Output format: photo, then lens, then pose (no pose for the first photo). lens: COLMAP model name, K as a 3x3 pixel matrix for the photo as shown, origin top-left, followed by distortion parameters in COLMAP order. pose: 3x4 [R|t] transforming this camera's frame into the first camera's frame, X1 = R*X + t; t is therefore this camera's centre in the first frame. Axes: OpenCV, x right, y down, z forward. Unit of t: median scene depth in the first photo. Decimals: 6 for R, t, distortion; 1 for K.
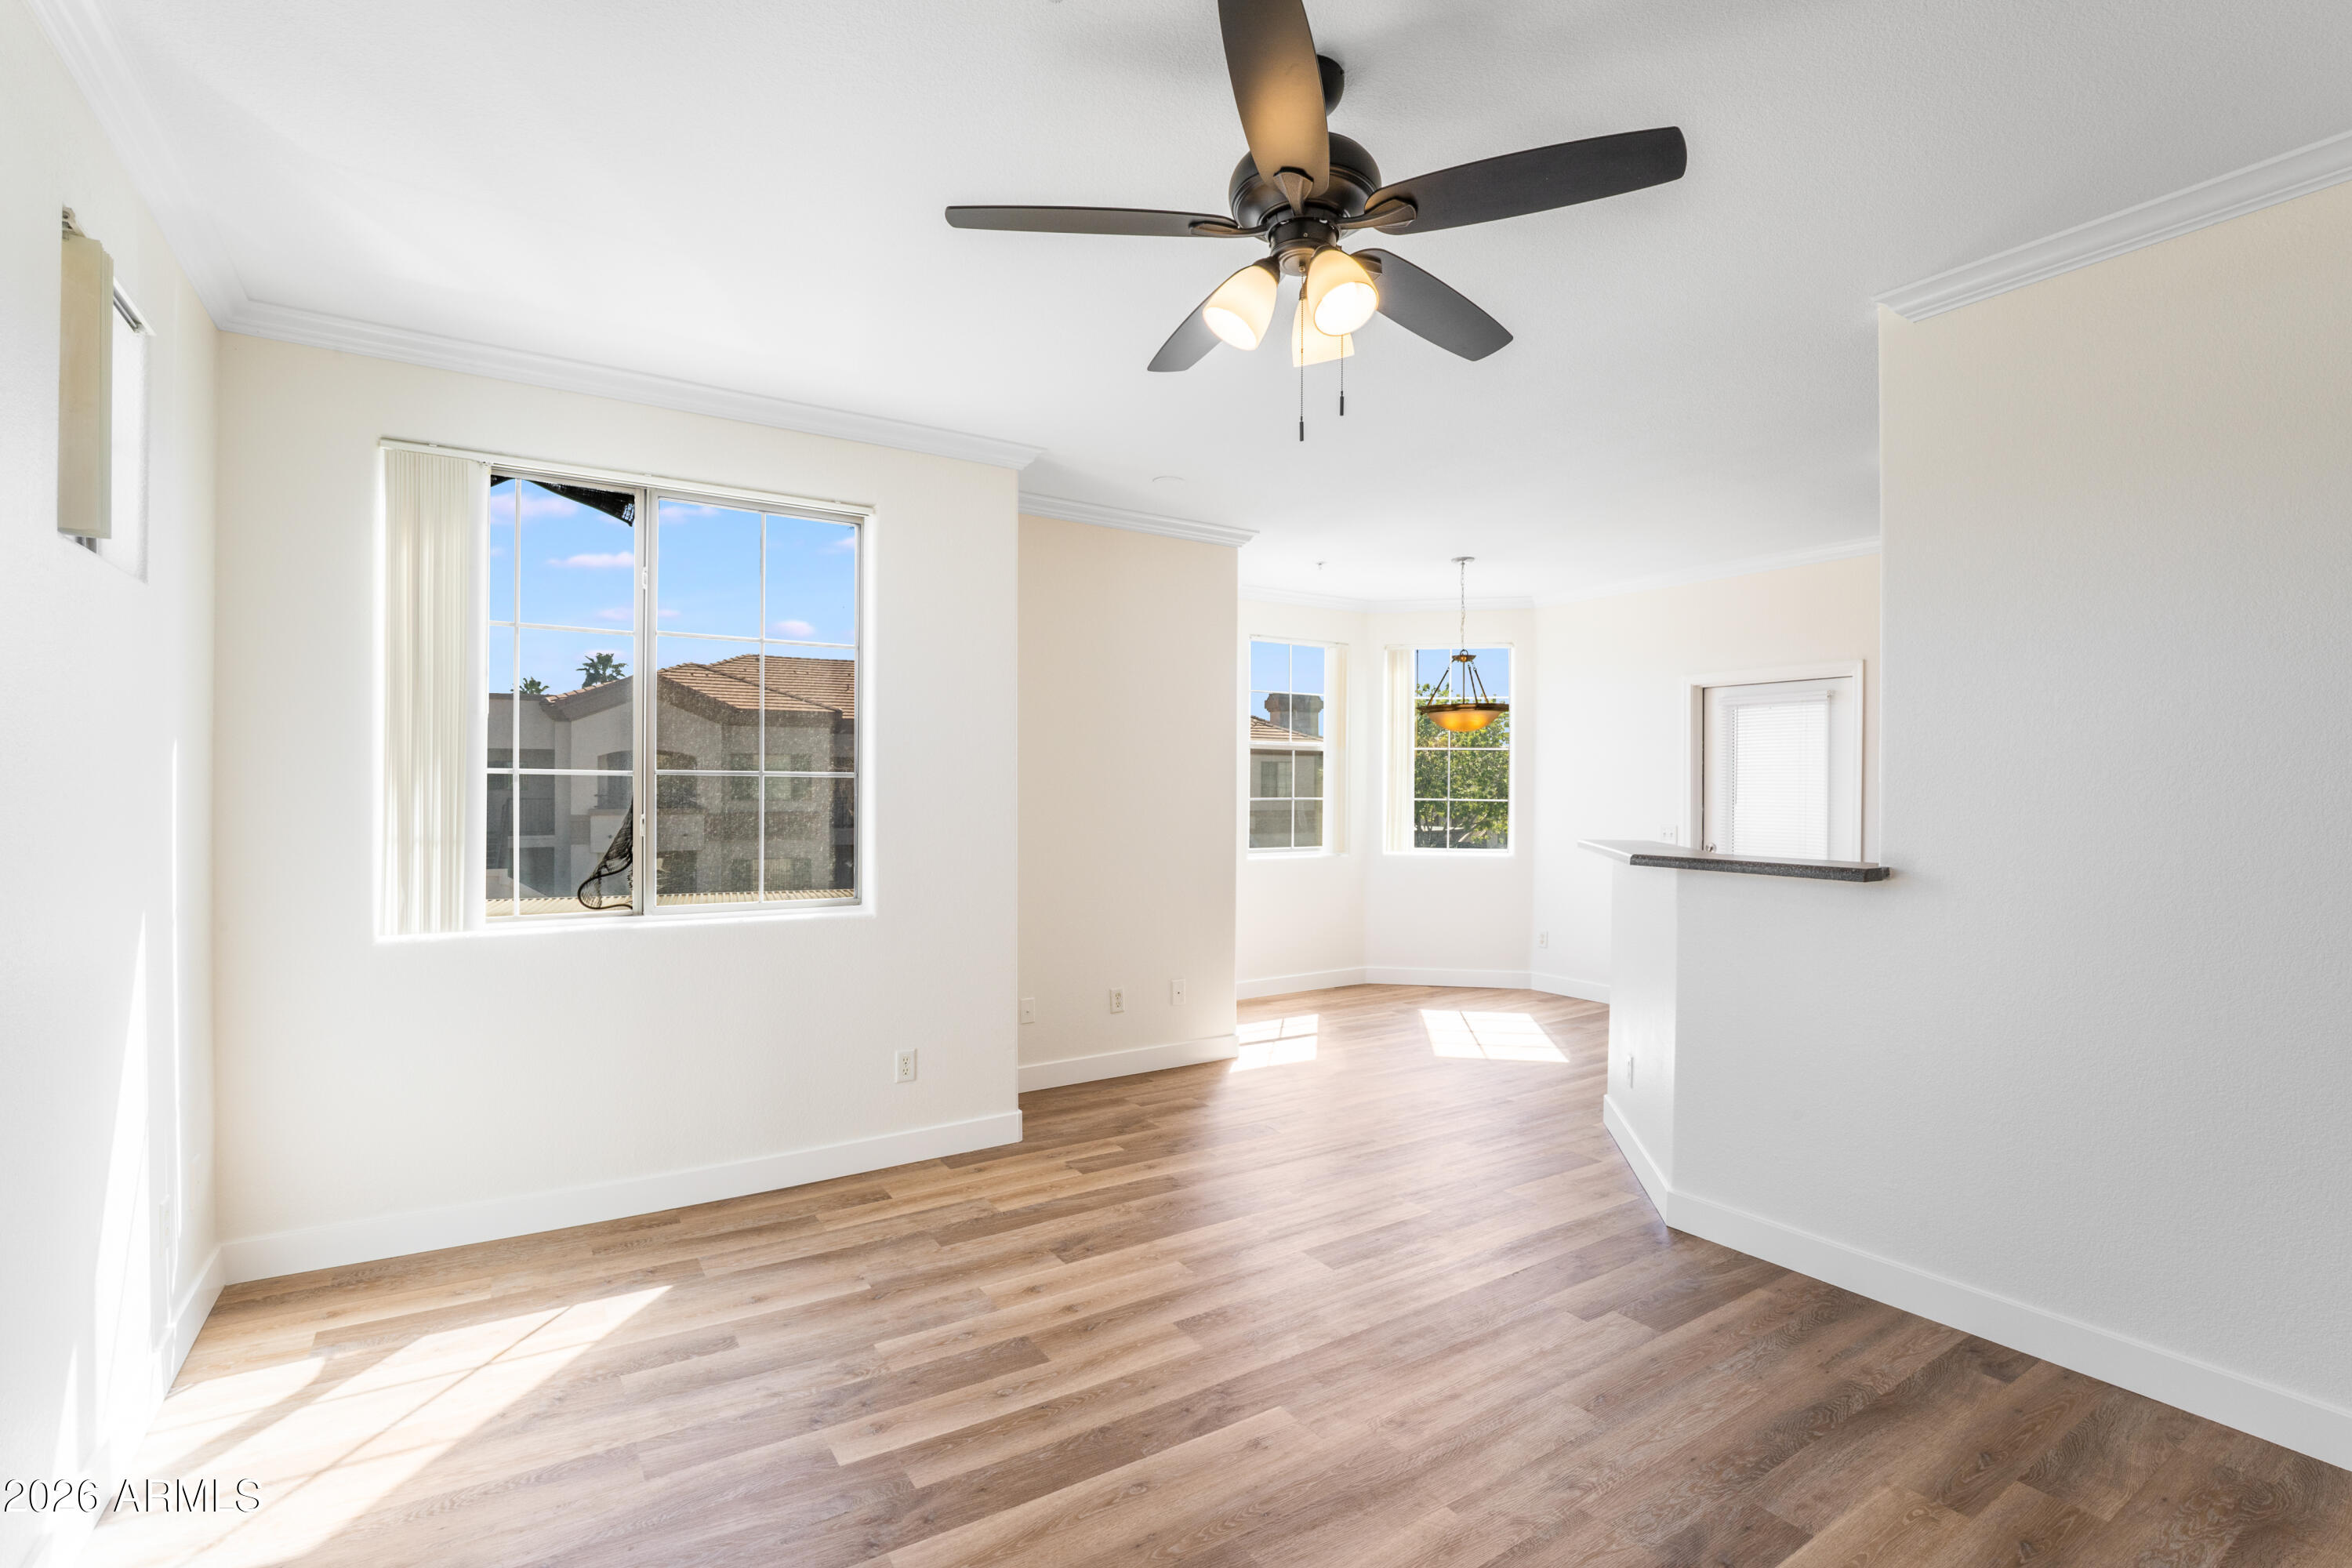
lens RADIAL K [[1060.5, 0, 1178.7], [0, 1060.5, 787.0], [0, 0, 1]] dist [-0.023946, 0.000836]
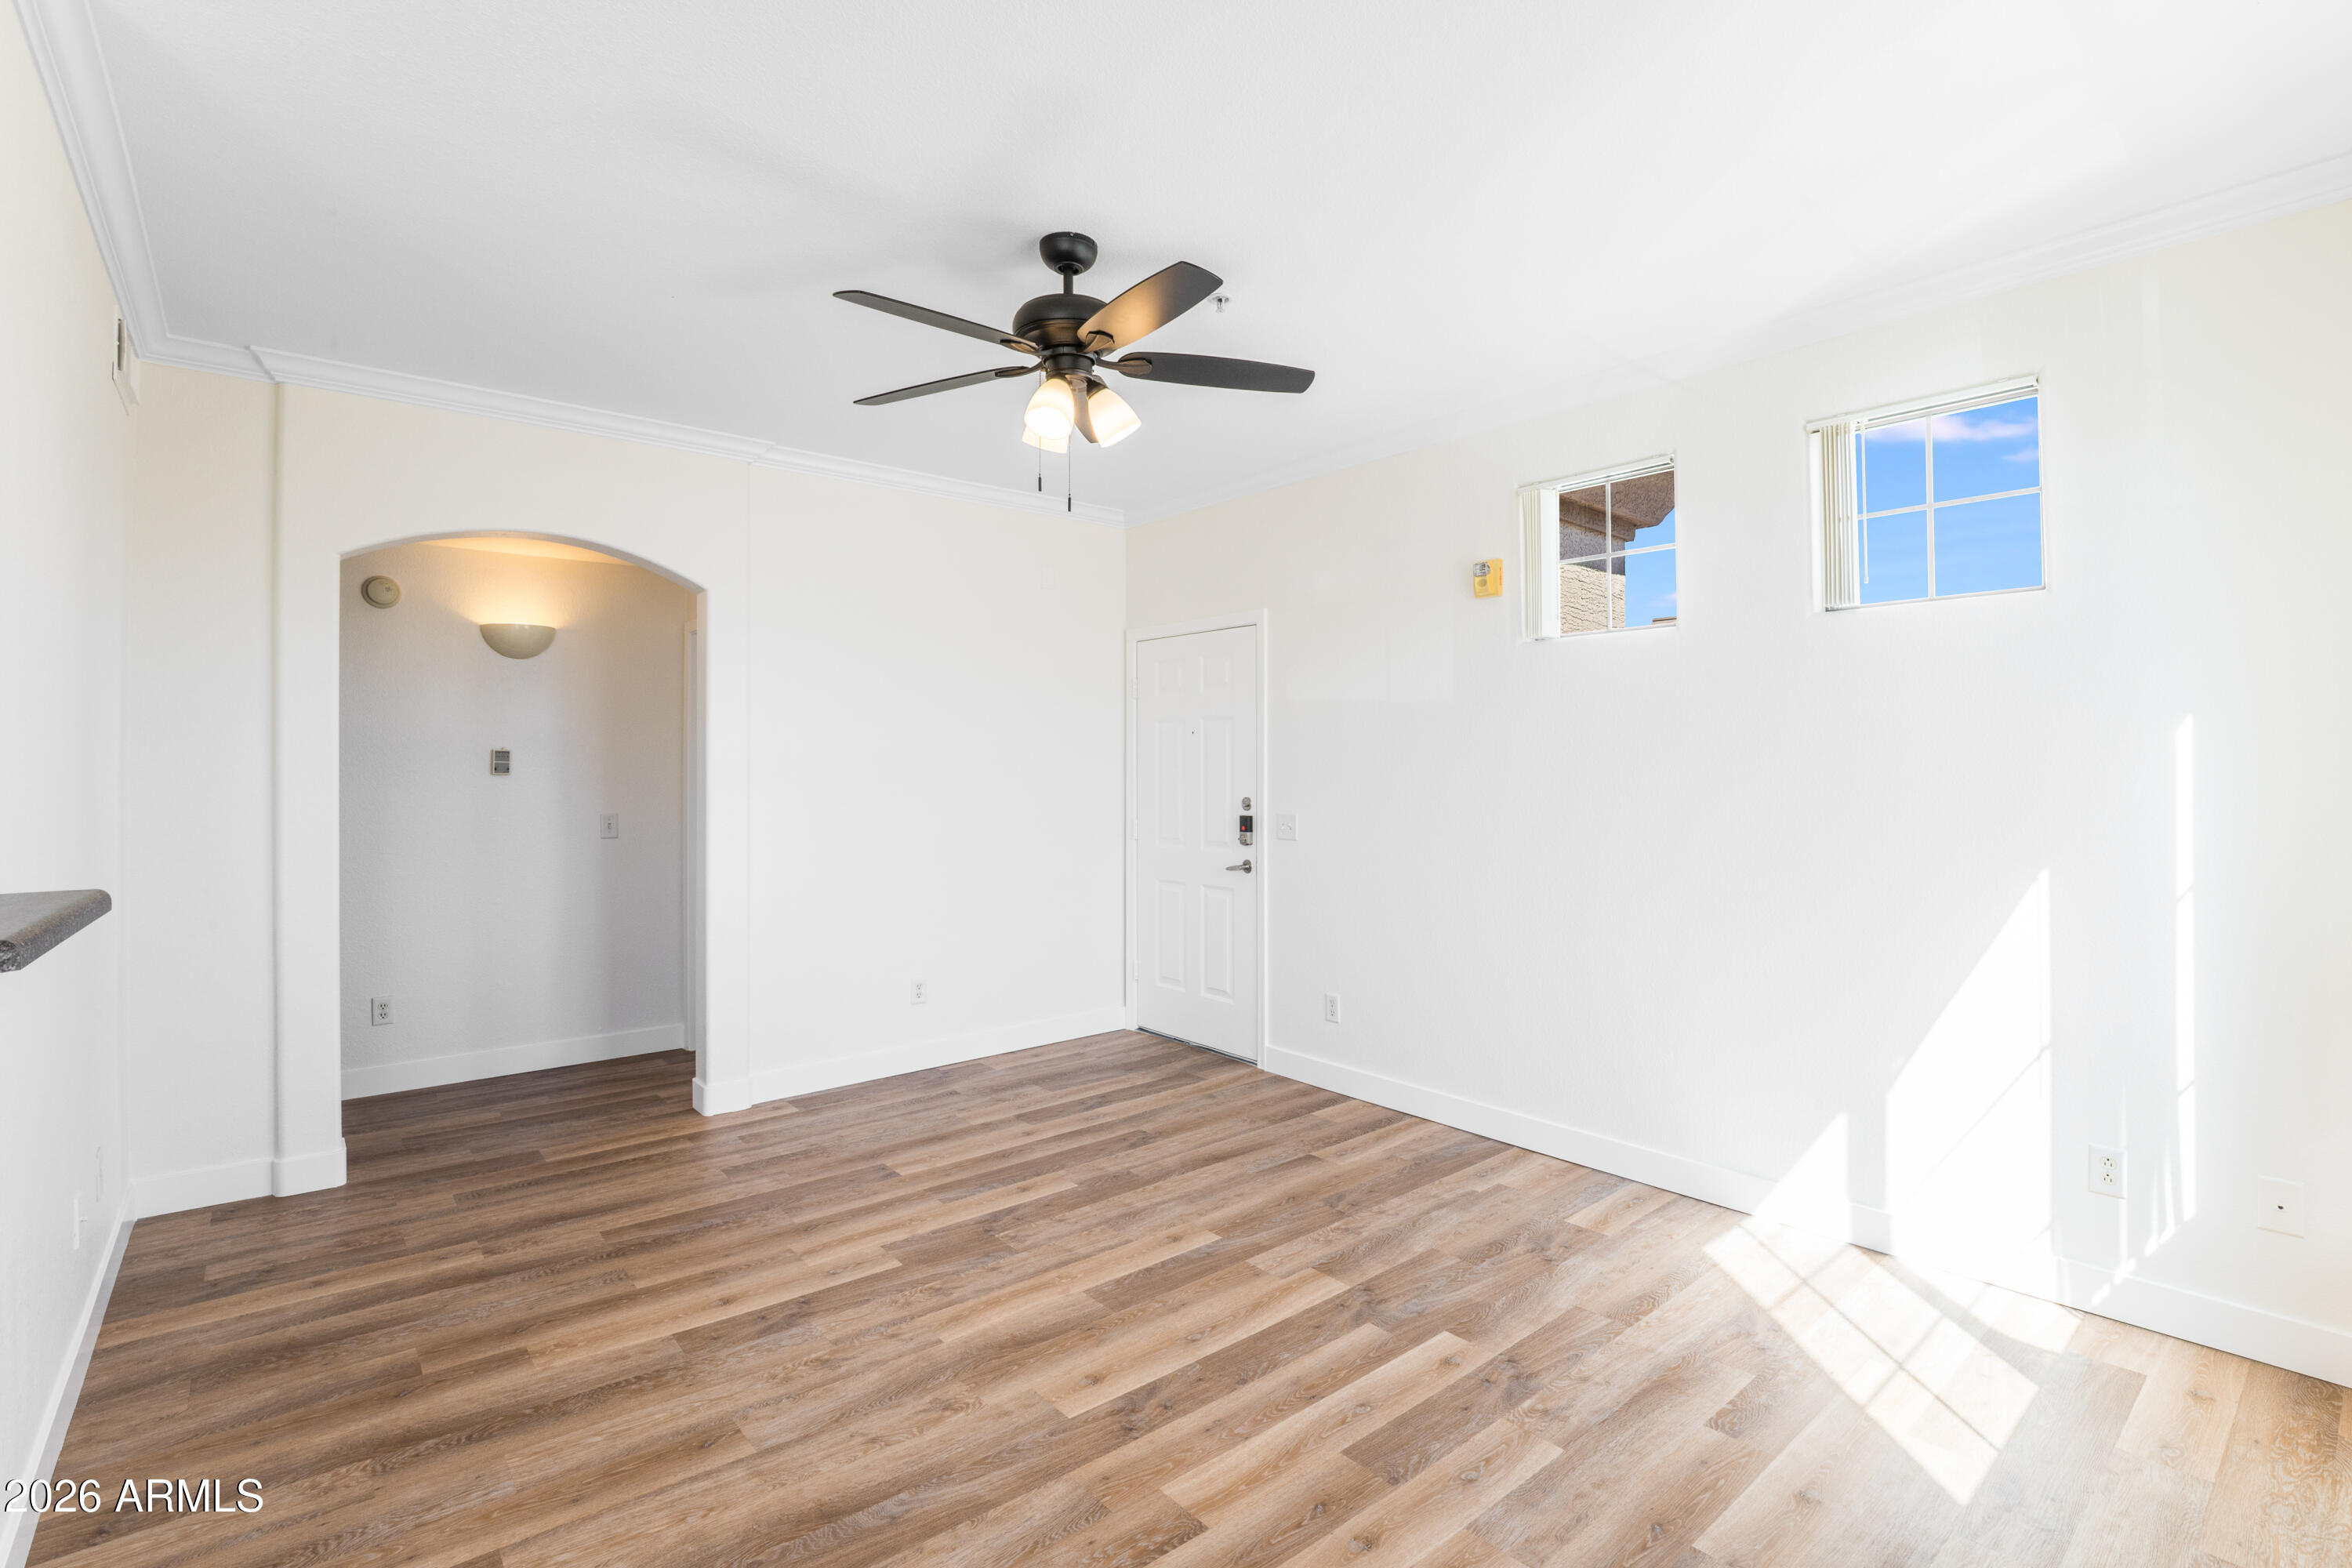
lens RADIAL K [[1060.5, 0, 1181.3], [0, 1060.5, 768.9], [0, 0, 1]] dist [-0.023946, 0.000836]
pose [[-0.991761, -0.003130, -0.128062, 0.117609], [-0.003540, 0.999989, 0.002974, 0.004442], [0.128051, 0.003403, -0.991762, 1.929114]]
